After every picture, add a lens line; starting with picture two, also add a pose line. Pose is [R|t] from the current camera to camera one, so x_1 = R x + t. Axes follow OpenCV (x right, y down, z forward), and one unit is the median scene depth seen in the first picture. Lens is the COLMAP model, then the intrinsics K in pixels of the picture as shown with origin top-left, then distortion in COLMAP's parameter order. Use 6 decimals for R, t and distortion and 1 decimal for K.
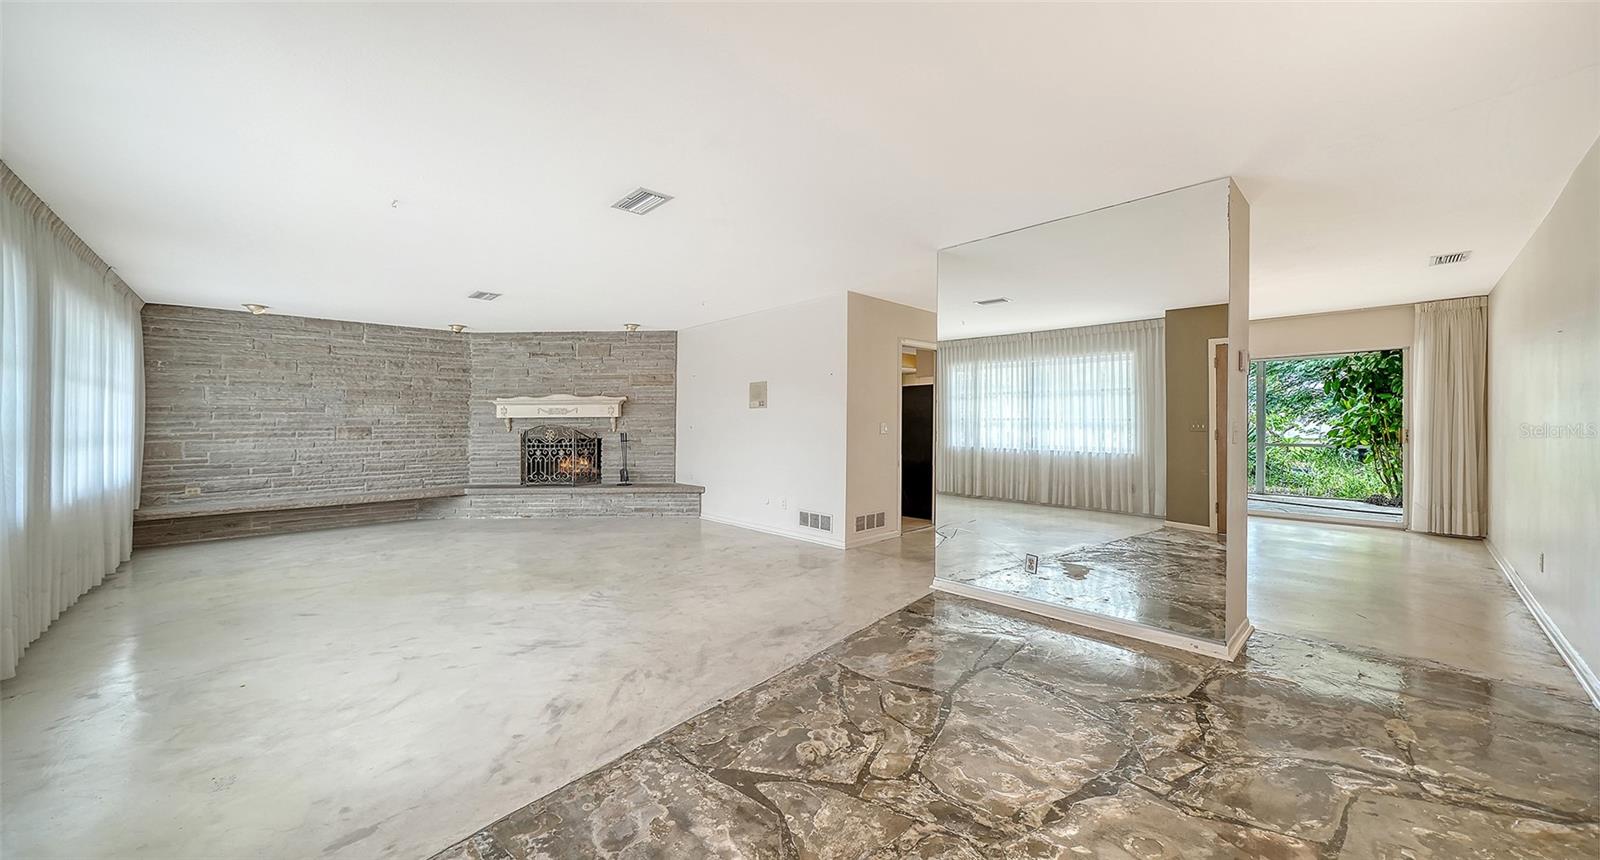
lens RADIAL K [[566.6, 0, 802.4], [0, 566.6, 425.2], [0, 0, 1]] dist [-0.001311, -0.000579]
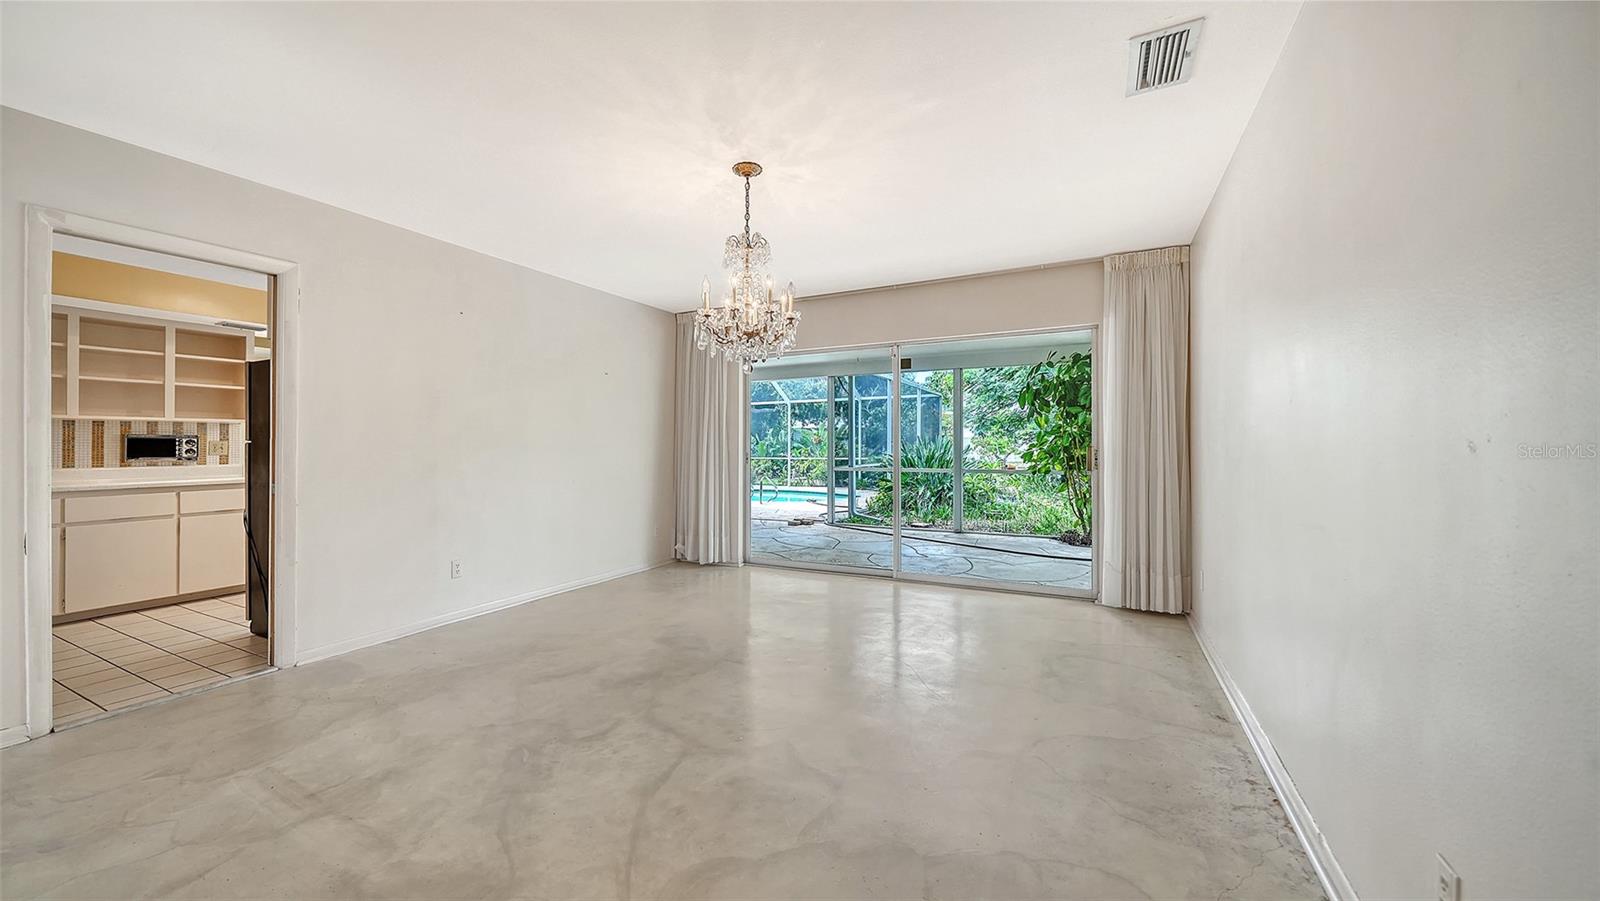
lens RADIAL K [[588.4, 0, 788.9], [0, 588.4, 442.8], [0, 0, 1]] dist [-0.002007, -0.000159]
pose [[0.945193, 0.004958, 0.326473, 0.361736], [-0.000521, 0.999906, -0.013676, 0.006935], [-0.326510, 0.012756, 0.945108, 0.334065]]
